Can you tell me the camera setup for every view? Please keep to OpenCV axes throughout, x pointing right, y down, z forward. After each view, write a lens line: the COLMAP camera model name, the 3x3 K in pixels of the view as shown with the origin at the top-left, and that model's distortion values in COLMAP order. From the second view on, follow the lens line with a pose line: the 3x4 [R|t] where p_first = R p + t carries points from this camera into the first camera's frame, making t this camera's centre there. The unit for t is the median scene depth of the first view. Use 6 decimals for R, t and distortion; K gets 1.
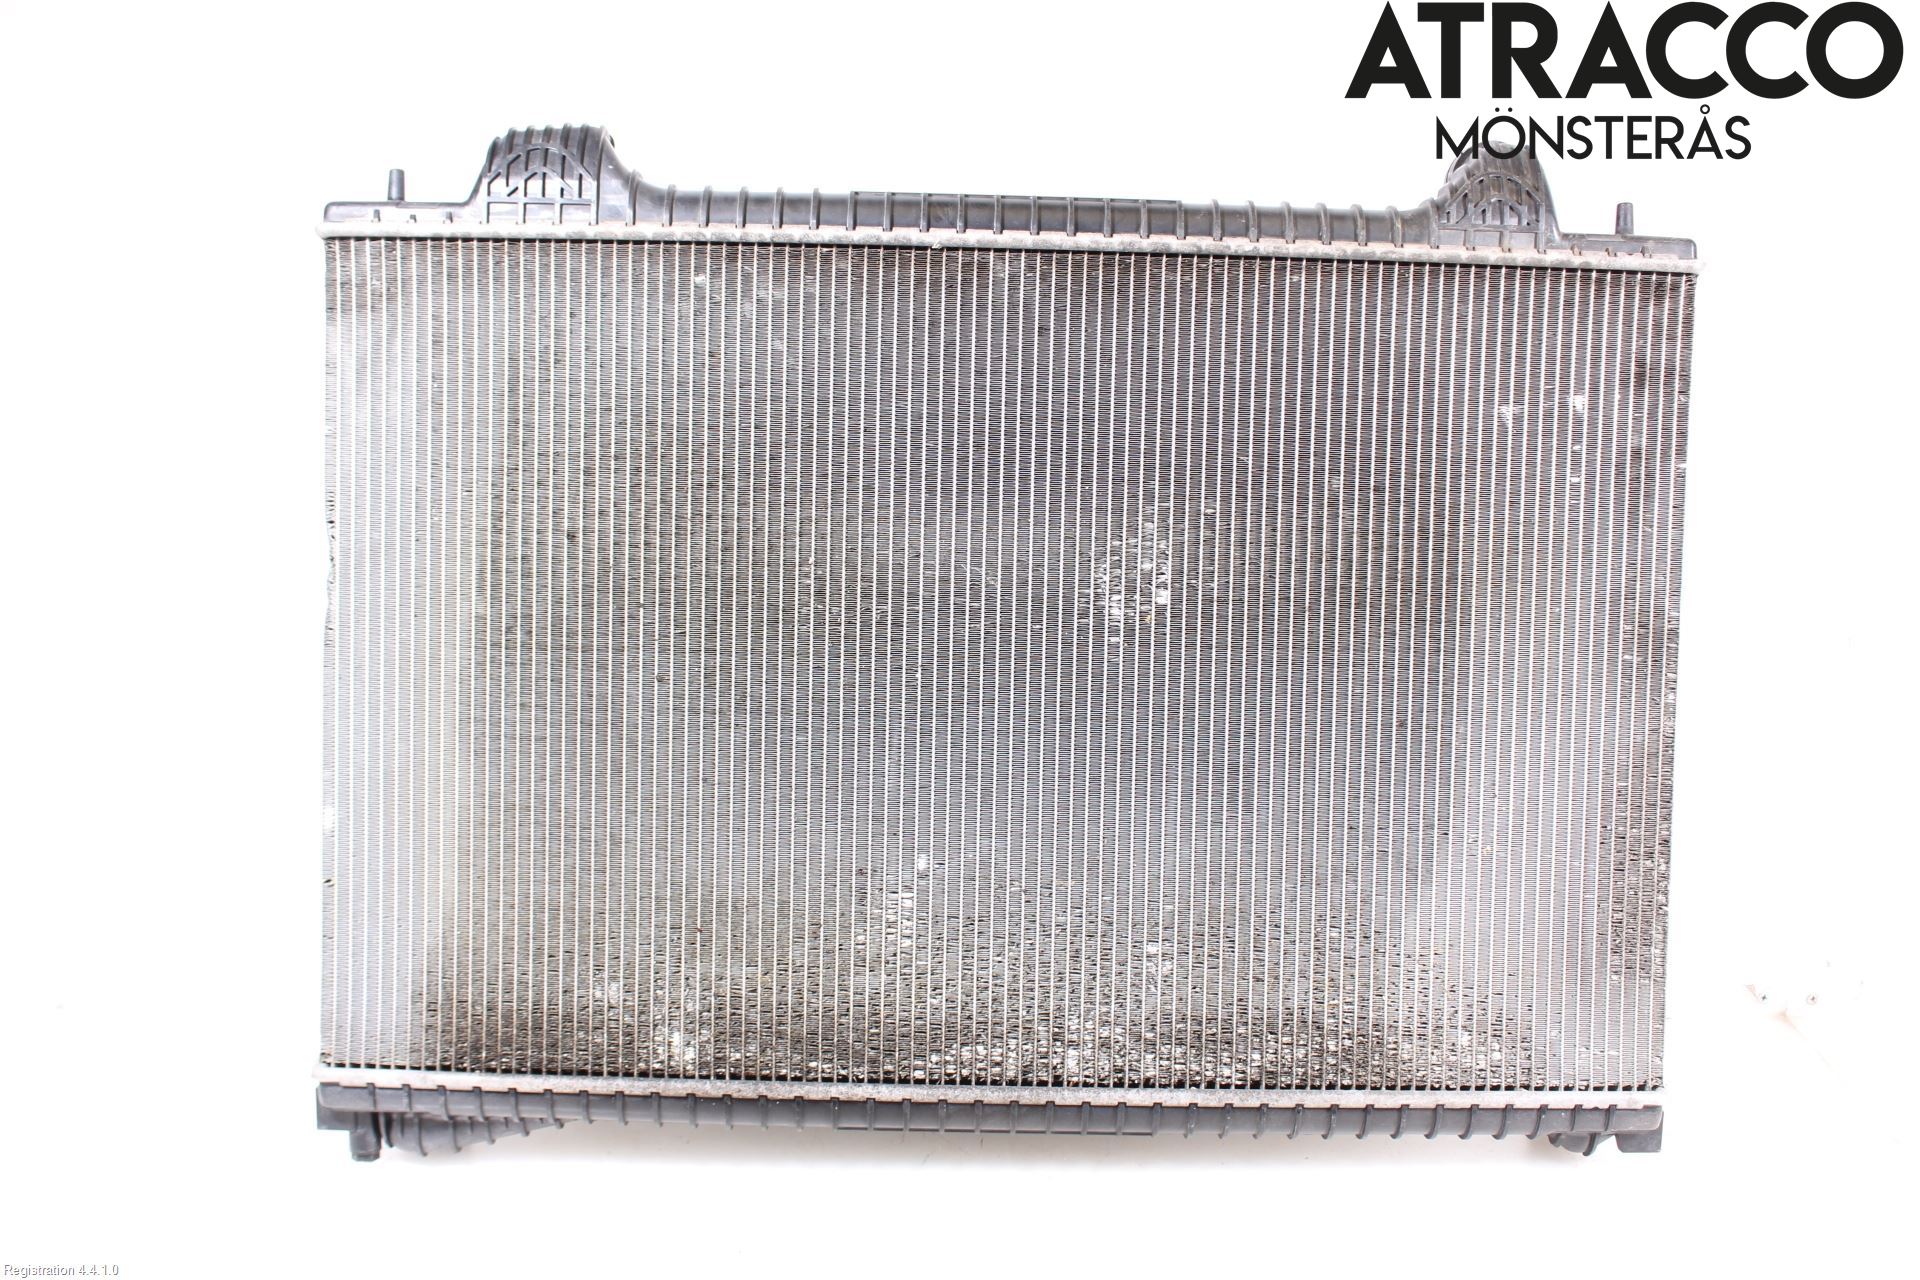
lens RADIAL K [[1904.5, 0, 960.0], [0, 1904.5, 640.0], [0, 0, 1]] dist [-0.143946, 0.188904]
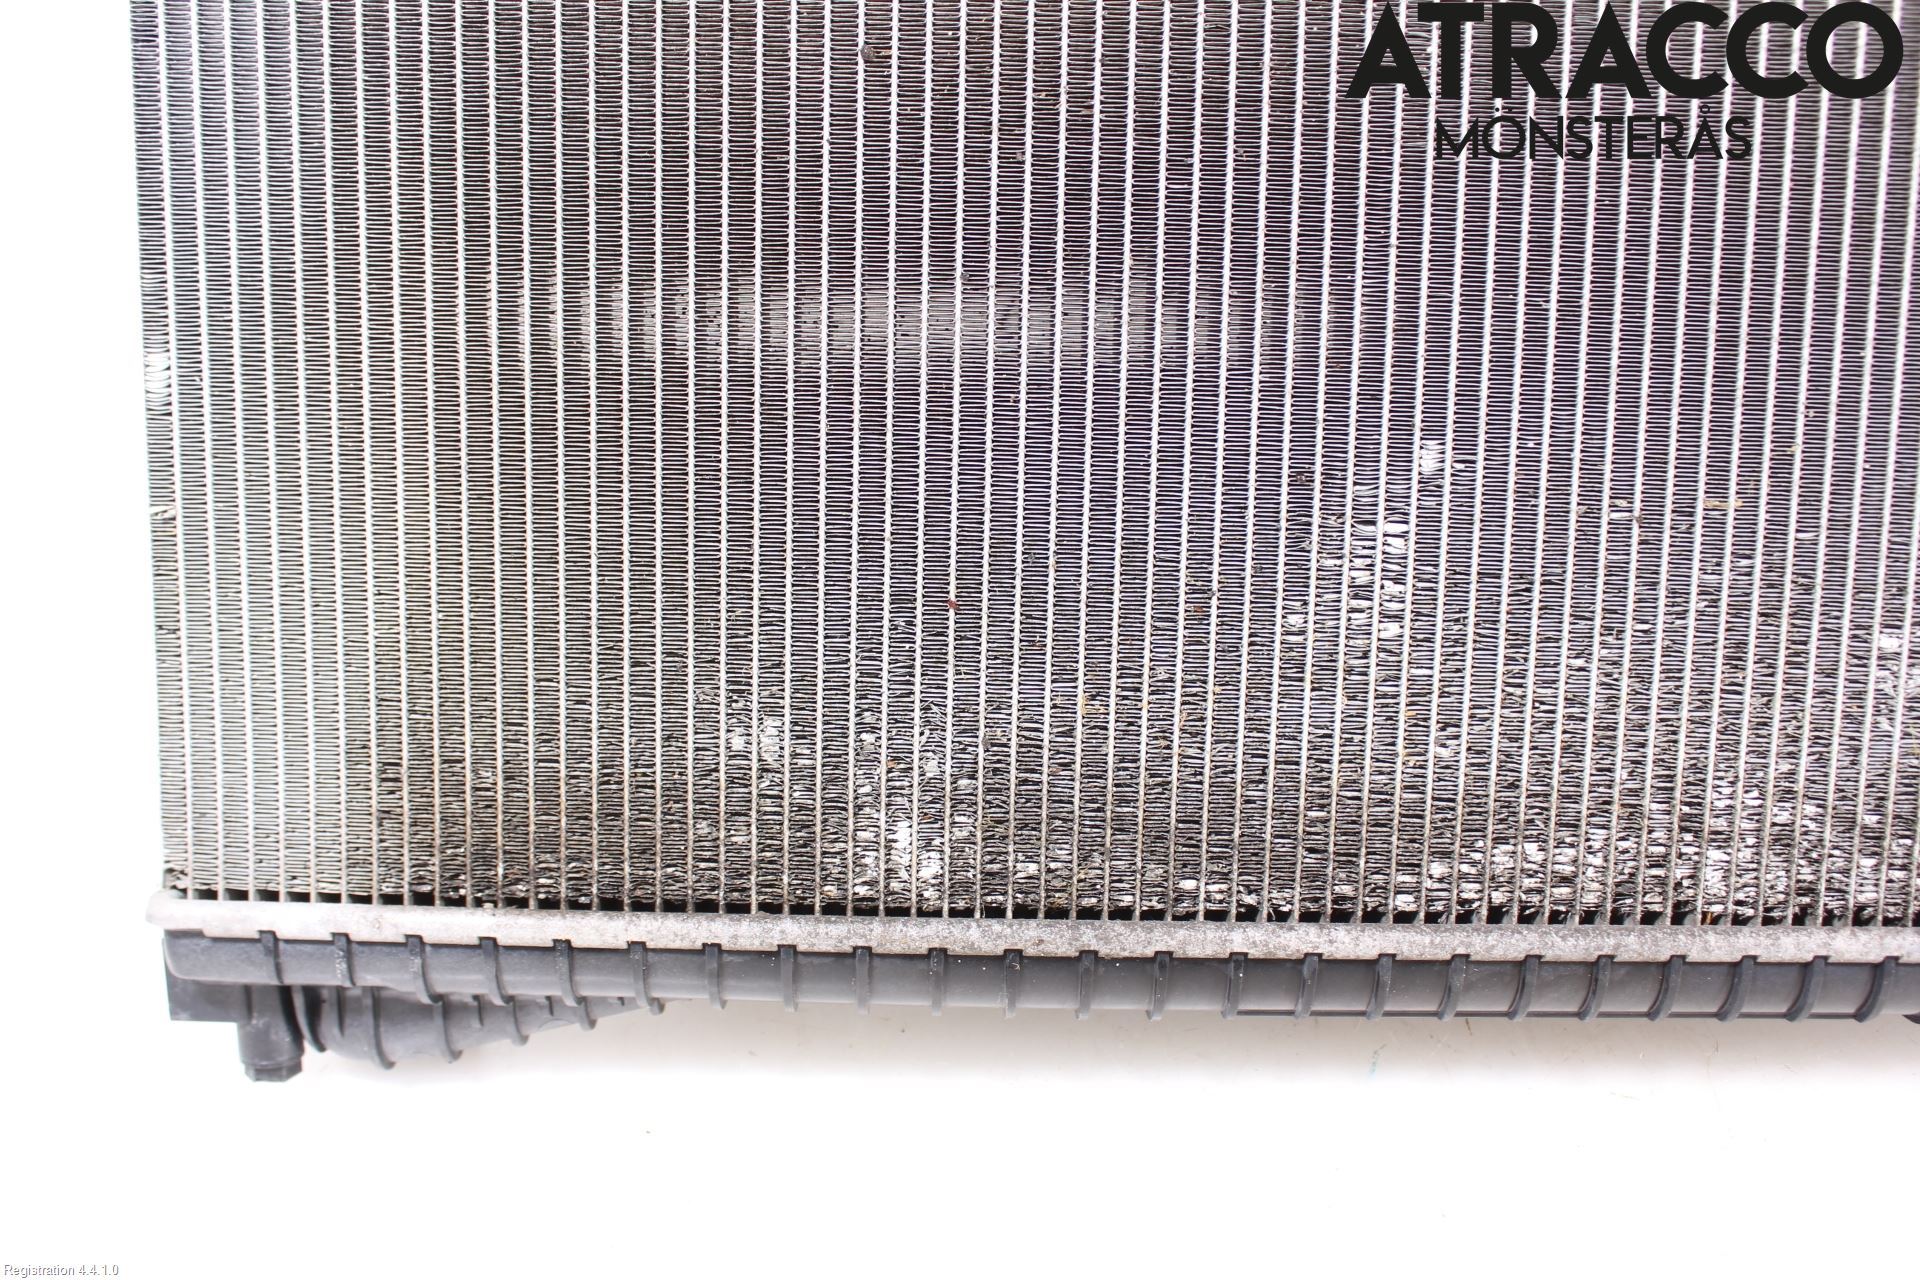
lens RADIAL K [[1904.5, 0, 960.0], [0, 1904.5, 640.0], [0, 0, 1]] dist [-0.143946, 0.188904]
pose [[0.999967, -0.003318, -0.007354, -0.132156], [0.004132, 0.993523, 0.113552, 0.107785], [0.006930, -0.113579, 0.993505, 0.527885]]
